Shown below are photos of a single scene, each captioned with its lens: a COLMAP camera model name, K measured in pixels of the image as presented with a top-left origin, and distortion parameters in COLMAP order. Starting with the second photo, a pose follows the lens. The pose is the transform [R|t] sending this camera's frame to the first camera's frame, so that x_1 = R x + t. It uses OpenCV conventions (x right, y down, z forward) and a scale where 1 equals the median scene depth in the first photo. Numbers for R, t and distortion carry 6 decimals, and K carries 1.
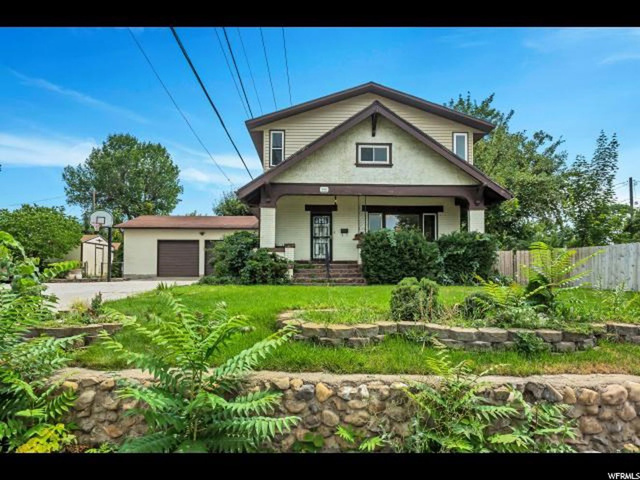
lens RADIAL K [[388.1, 0, 307.4], [0, 388.1, 253.0], [0, 0, 1]] dist [0.000008, 0.001739]
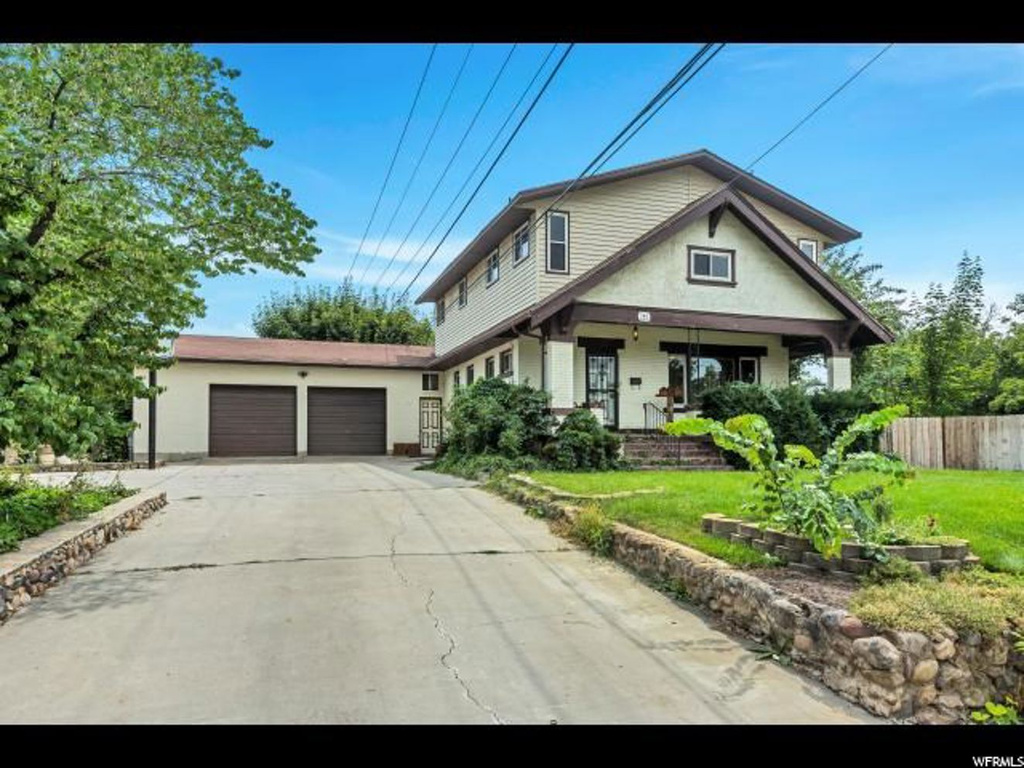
lens RADIAL K [[695.2, 0, 503.1], [0, 695.2, 413.3], [0, 0, 1]] dist [0.067814, -0.001293]
pose [[0.949003, 0.011056, 0.315074, -0.499696], [-0.013776, 0.999885, 0.006408, -0.010408], [-0.314967, -0.010421, 0.949045, -0.001155]]
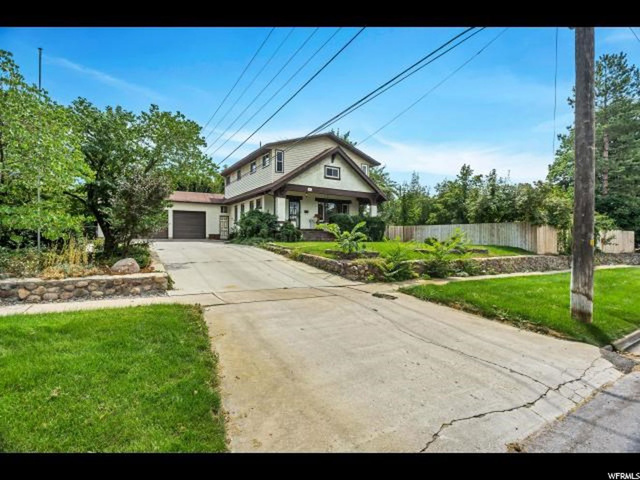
lens RADIAL K [[328.4, 0, 320.4], [0, 328.4, 238.5], [0, 0, 1]] dist [-0.001331, -0.000029]
pose [[0.847147, -0.001639, 0.531357, -0.686928], [-0.028182, 0.998449, 0.048012, -0.010367], [-0.530611, -0.055648, 0.845786, -0.309921]]
